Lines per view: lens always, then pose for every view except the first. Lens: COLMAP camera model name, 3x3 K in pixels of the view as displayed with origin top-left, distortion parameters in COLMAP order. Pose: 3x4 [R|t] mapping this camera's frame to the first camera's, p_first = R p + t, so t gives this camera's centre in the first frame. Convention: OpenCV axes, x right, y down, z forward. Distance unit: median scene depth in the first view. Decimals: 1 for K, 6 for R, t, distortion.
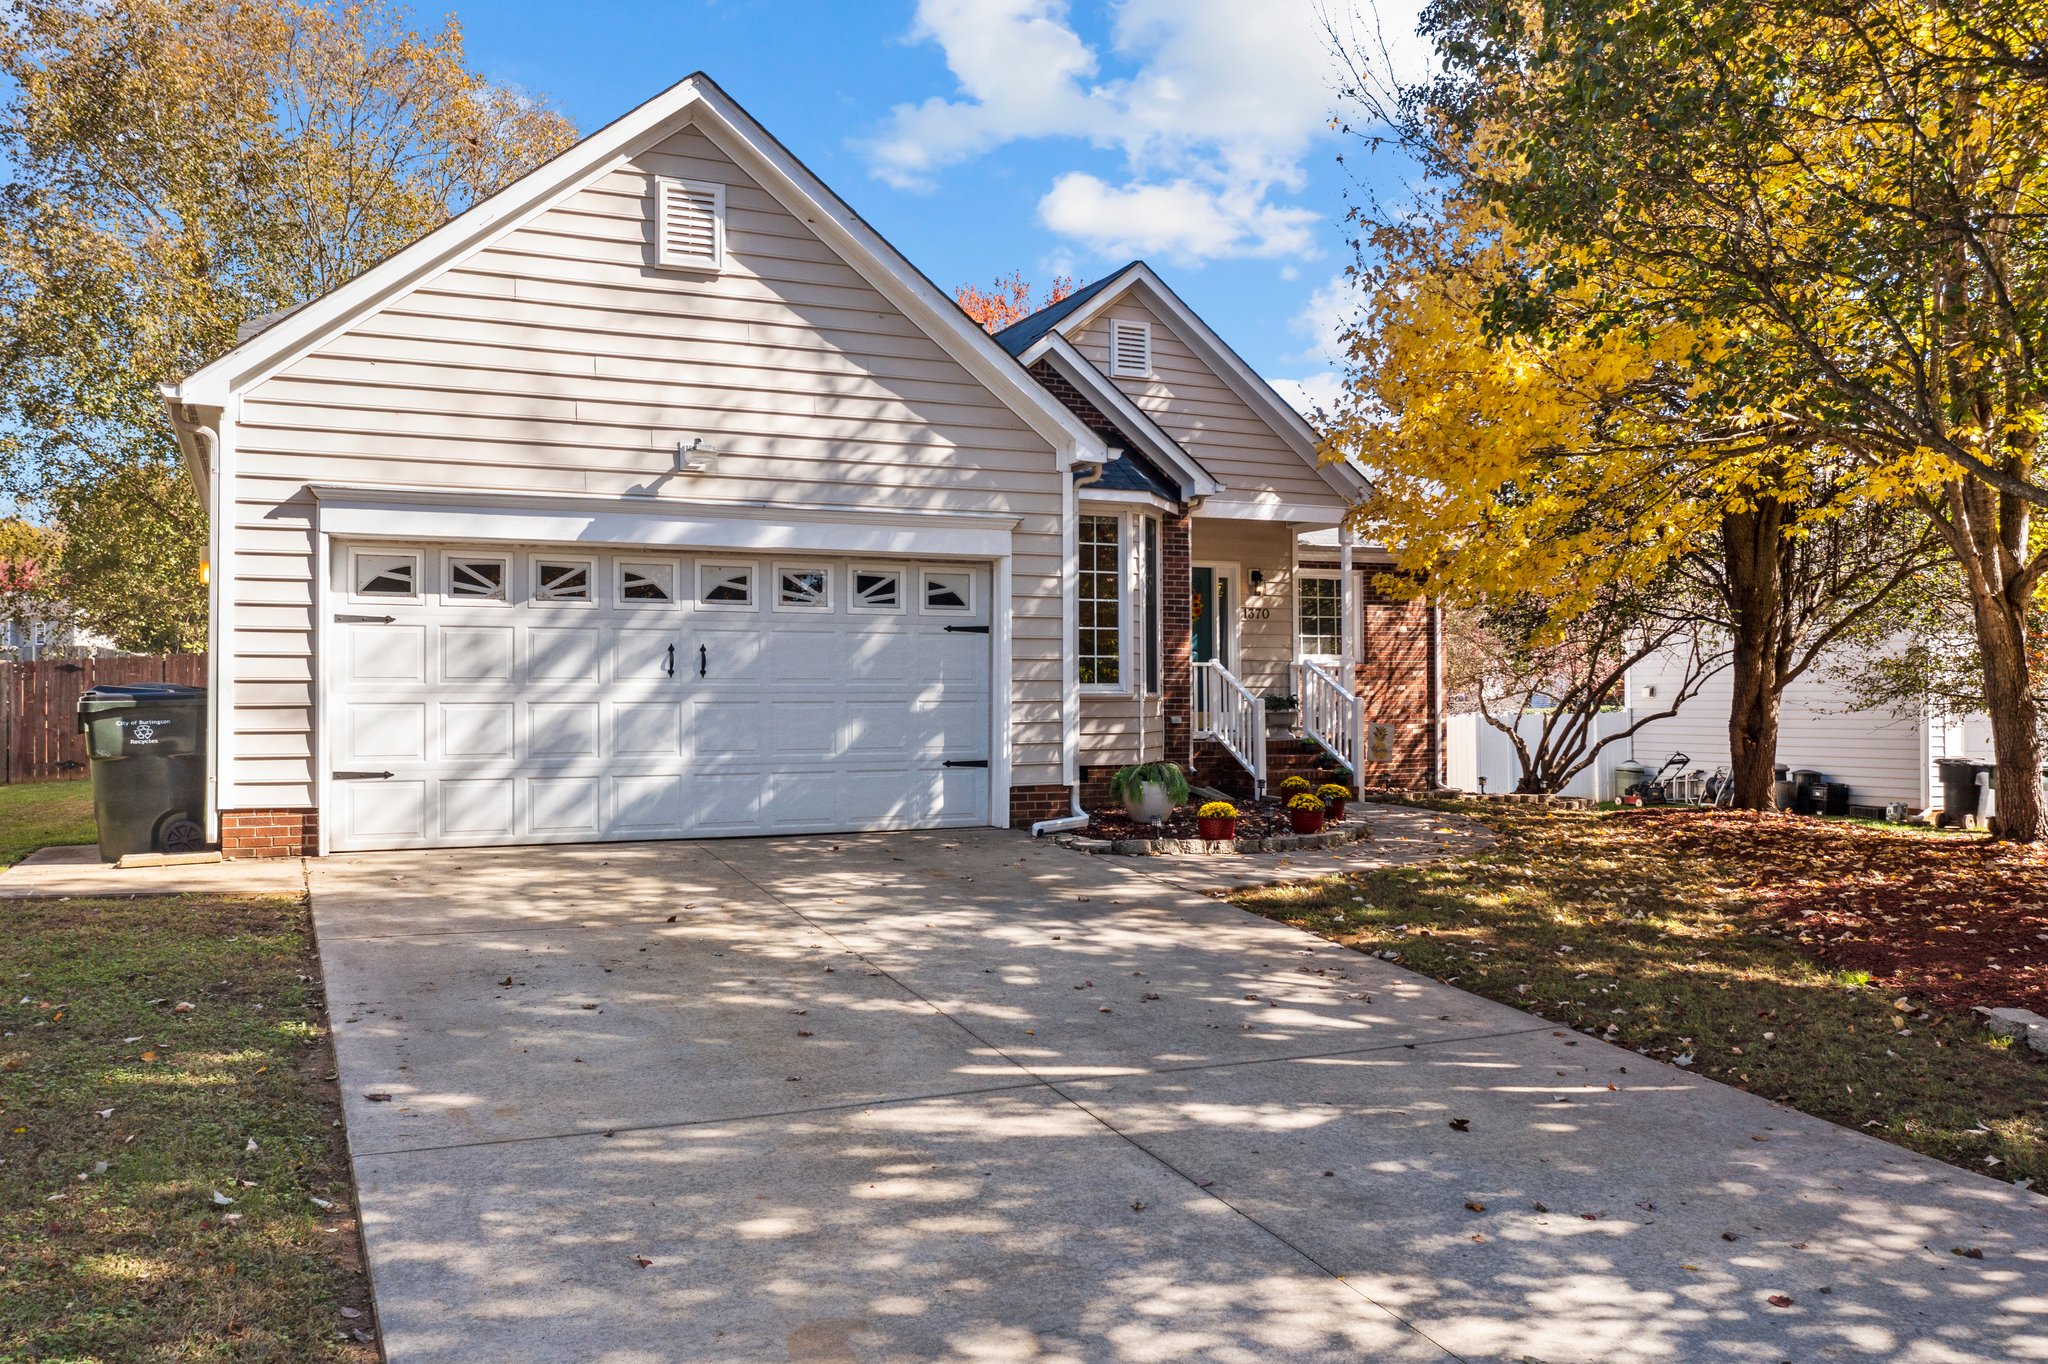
lens RADIAL K [[1602.2, 0, 1005.7], [0, 1602.2, 686.0], [0, 0, 1]] dist [-0.034034, 0.005739]
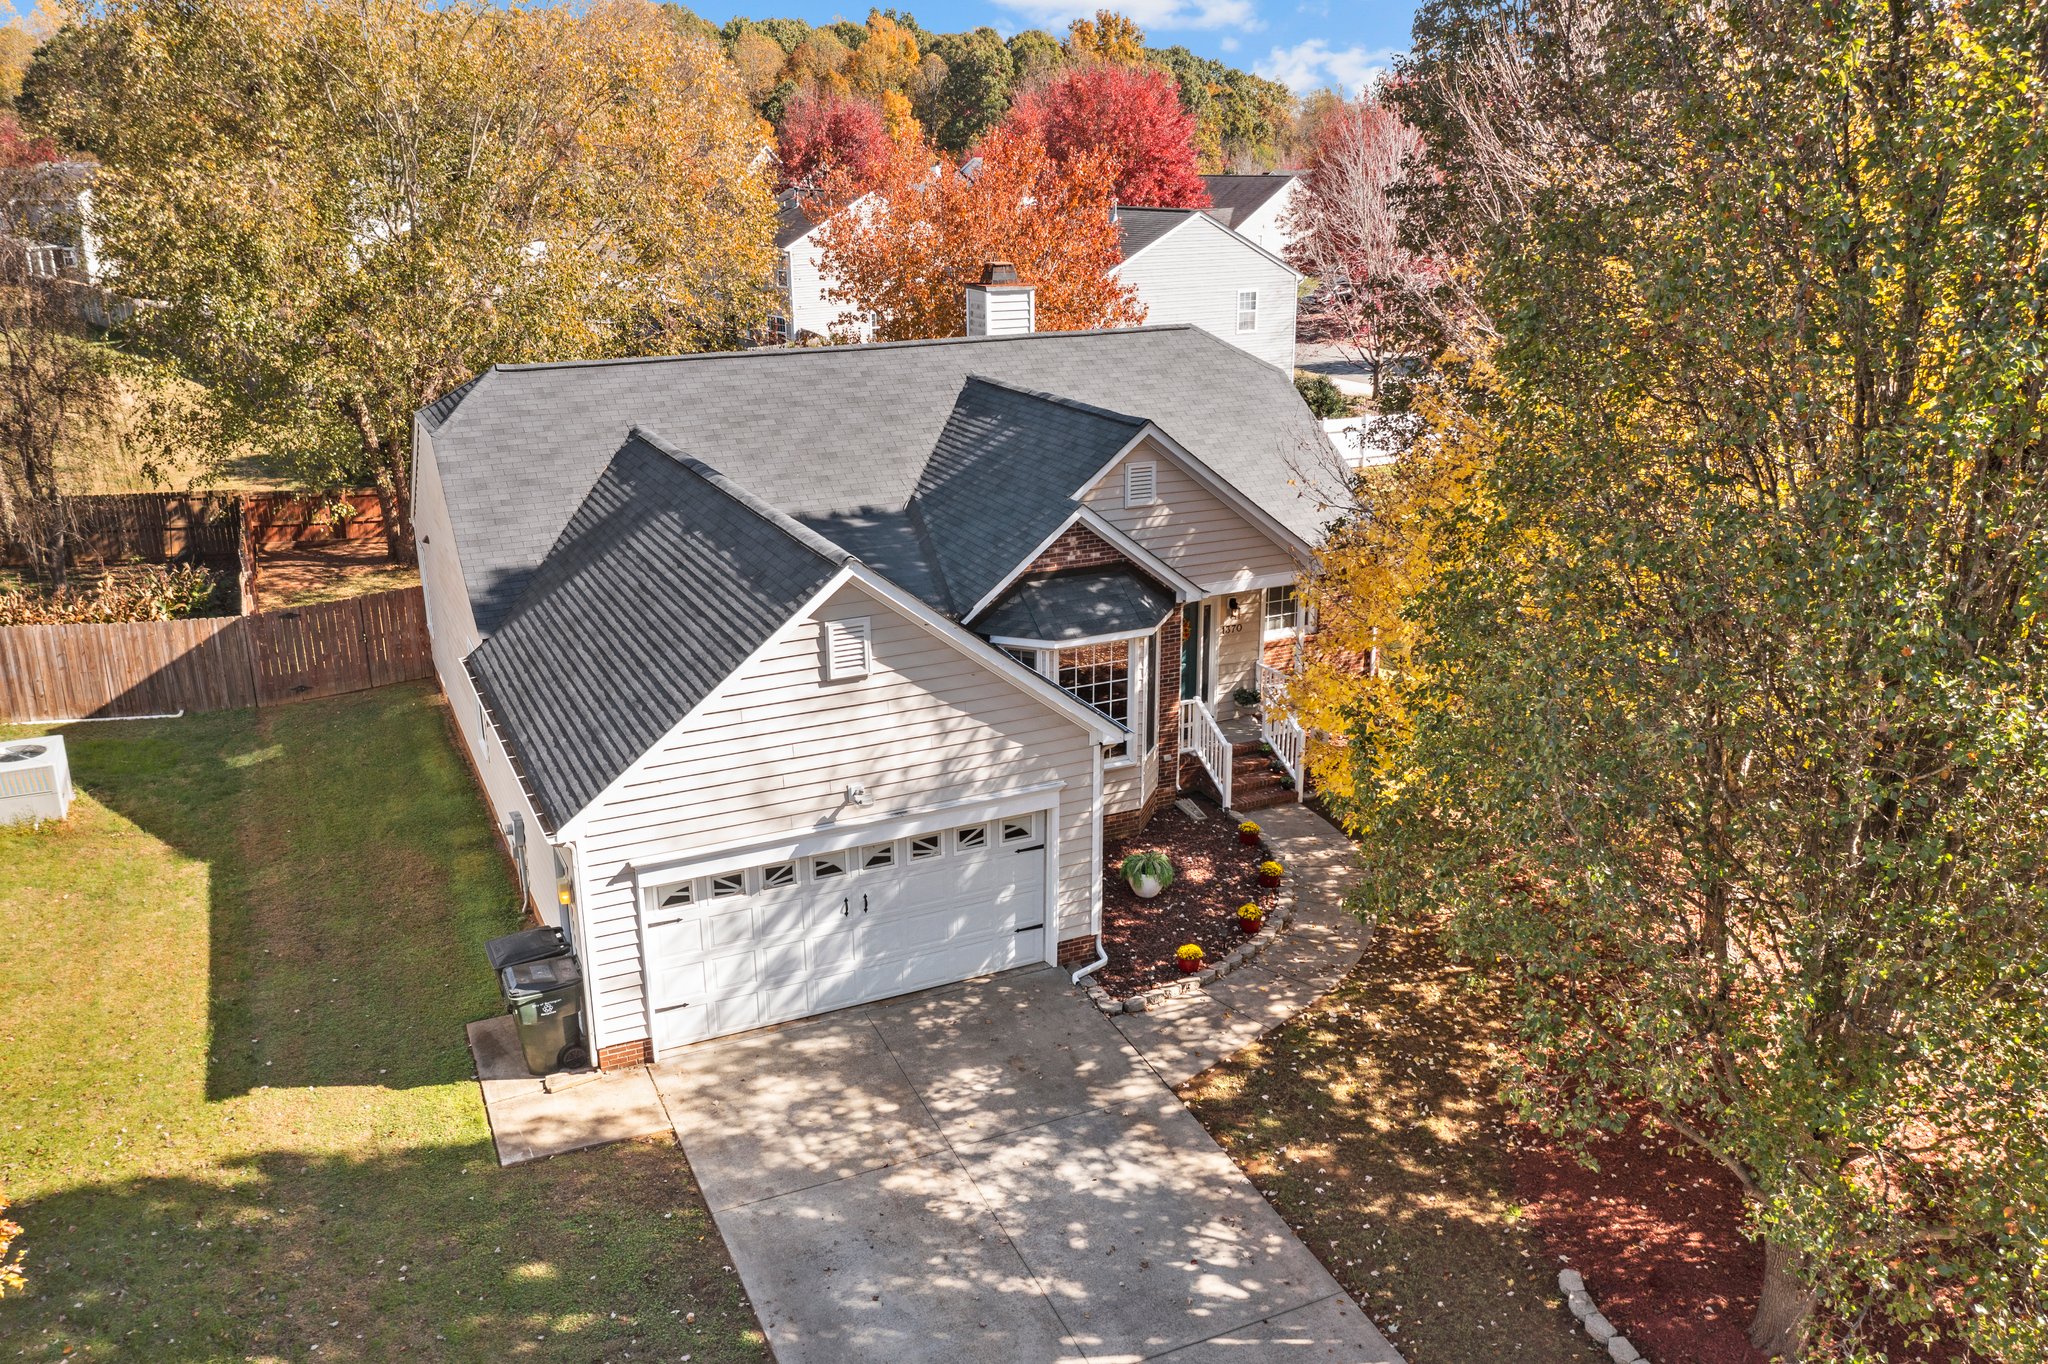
lens RADIAL K [[1602.2, 0, 1023.2], [0, 1602.2, 677.9], [0, 0, 1]] dist [-0.034034, 0.005739]
pose [[0.999891, -0.006715, 0.013142, -0.052171], [0.002139, 0.947022, 0.321163, -0.714746], [-0.014603, -0.321099, 0.946933, -0.414115]]
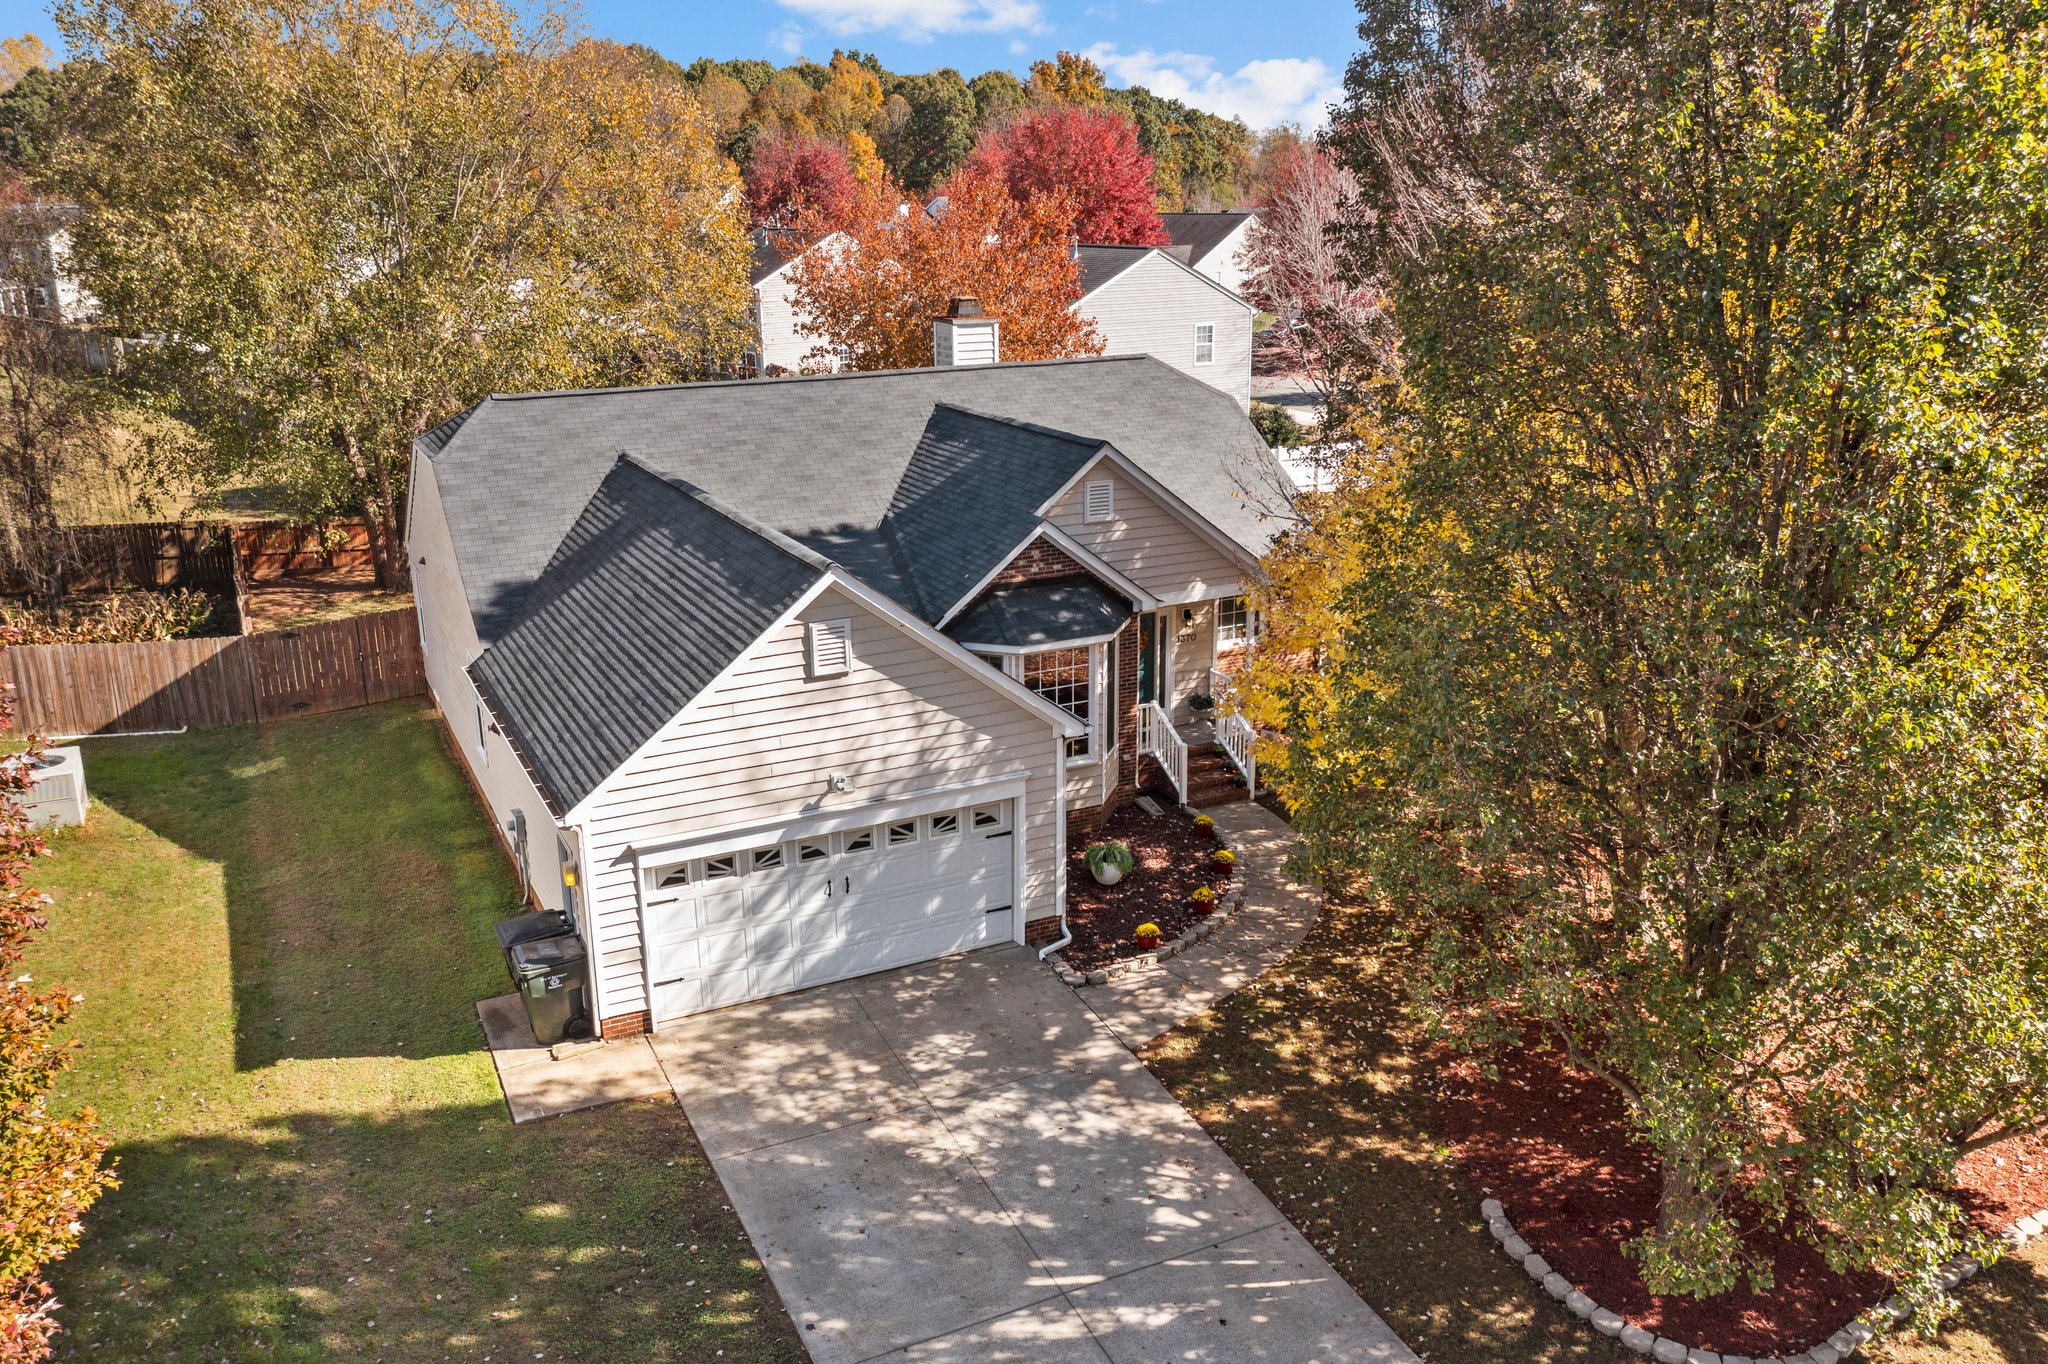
lens RADIAL K [[1602.2, 0, 1023.5], [0, 1602.2, 676.6], [0, 0, 1]] dist [-0.034034, 0.005739]
pose [[0.999308, -0.014975, 0.034046, -0.055153], [0.004092, 0.954071, 0.299554, -0.720689], [-0.036968, -0.299207, 0.953472, -0.554522]]
